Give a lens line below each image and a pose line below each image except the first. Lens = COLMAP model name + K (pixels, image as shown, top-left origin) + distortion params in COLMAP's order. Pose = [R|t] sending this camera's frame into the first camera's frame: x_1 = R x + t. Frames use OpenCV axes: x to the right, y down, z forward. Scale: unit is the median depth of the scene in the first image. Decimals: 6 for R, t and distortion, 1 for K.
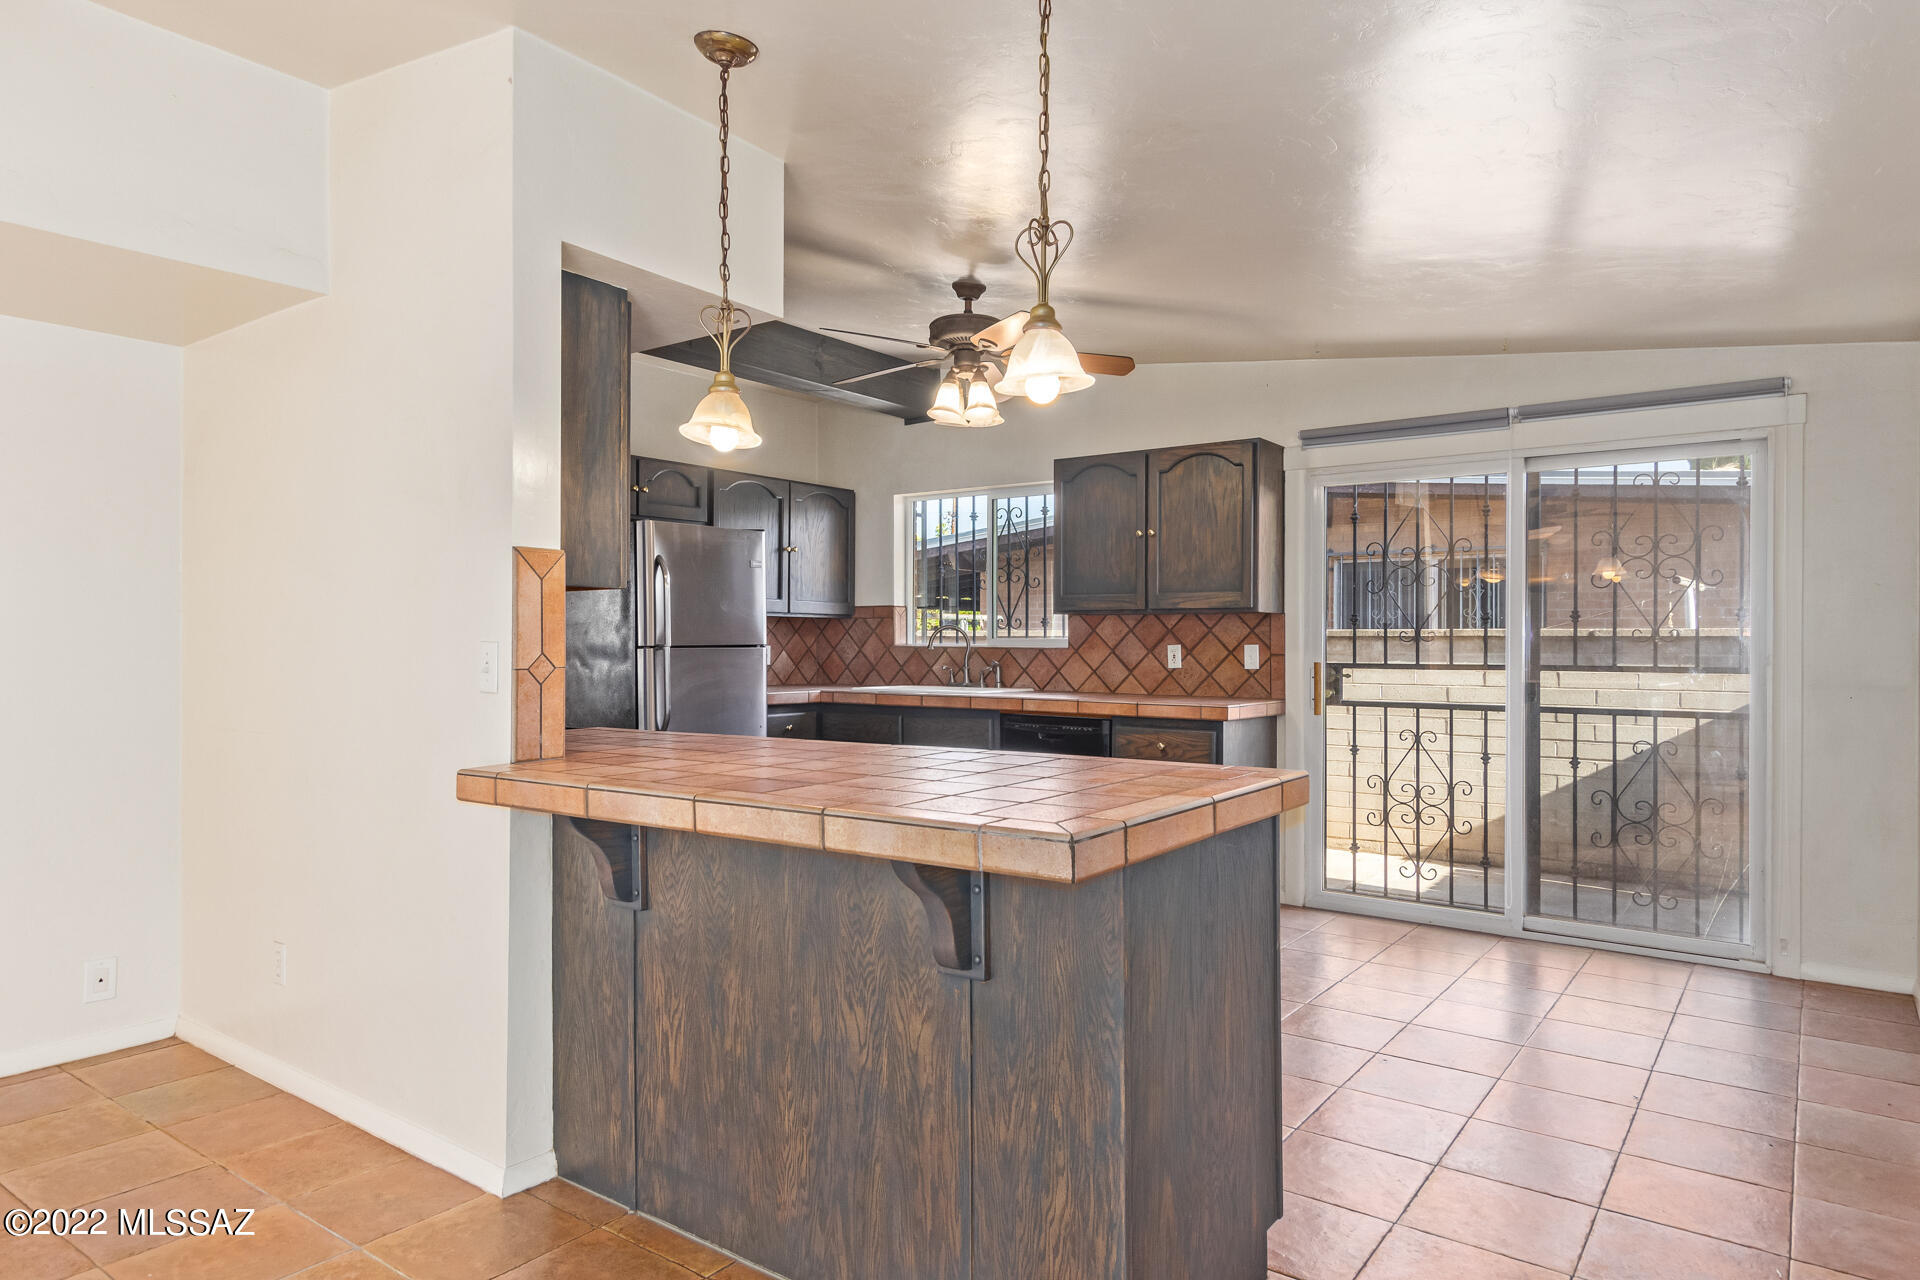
lens RADIAL K [[1112.2, 0, 959.5], [0, 1112.2, 646.2], [0, 0, 1]] dist [0.031037, 0.001696]
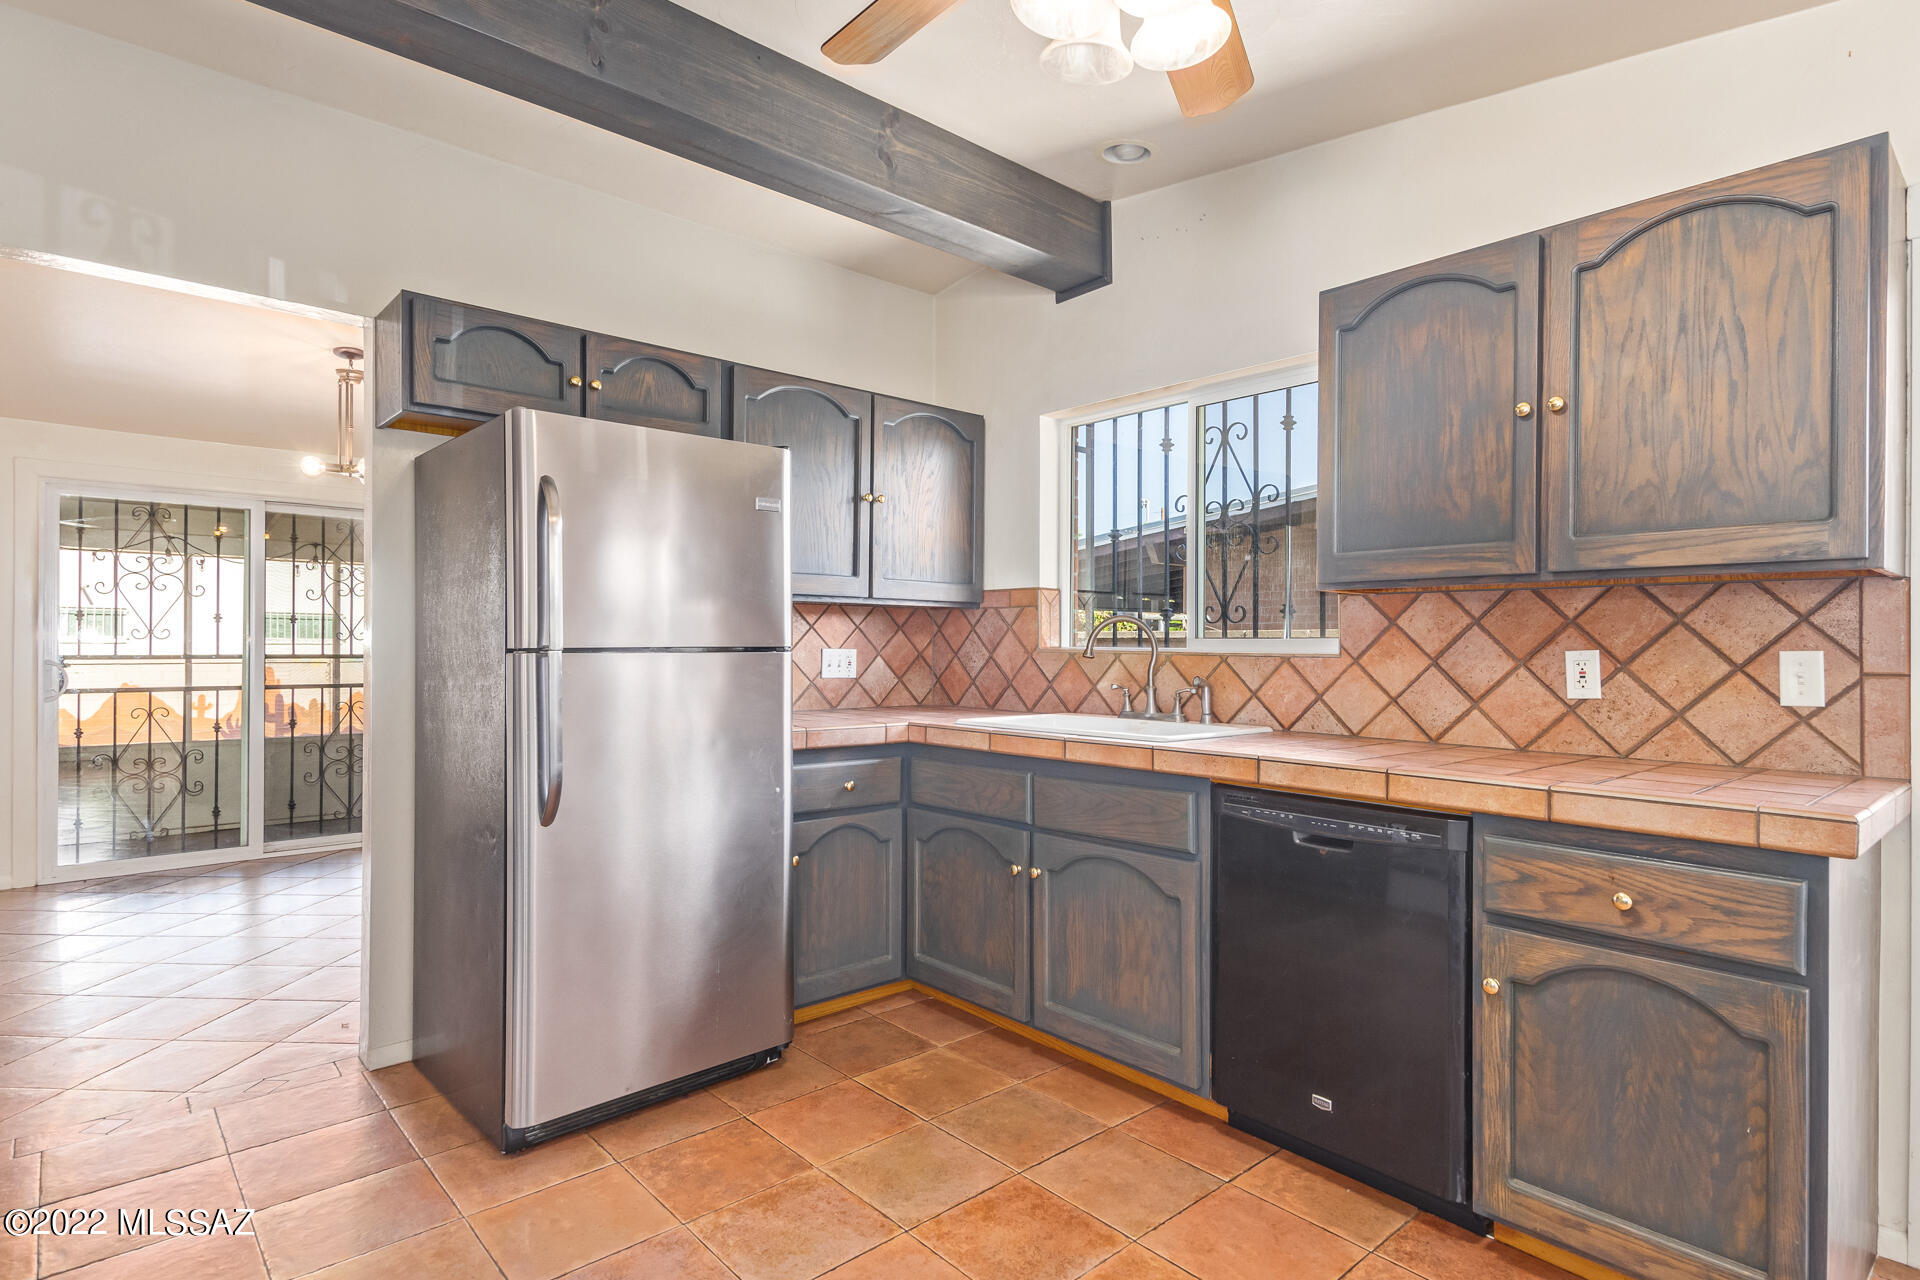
lens RADIAL K [[982.6, 0, 966.9], [0, 982.6, 639.4], [0, 0, 1]] dist [0.033768, 0.000533]
pose [[0.979128, 0.002300, -0.203229, 0.017120], [-0.004509, 0.999936, -0.010409, -0.000297], [0.203192, 0.011108, 0.979076, 0.483893]]
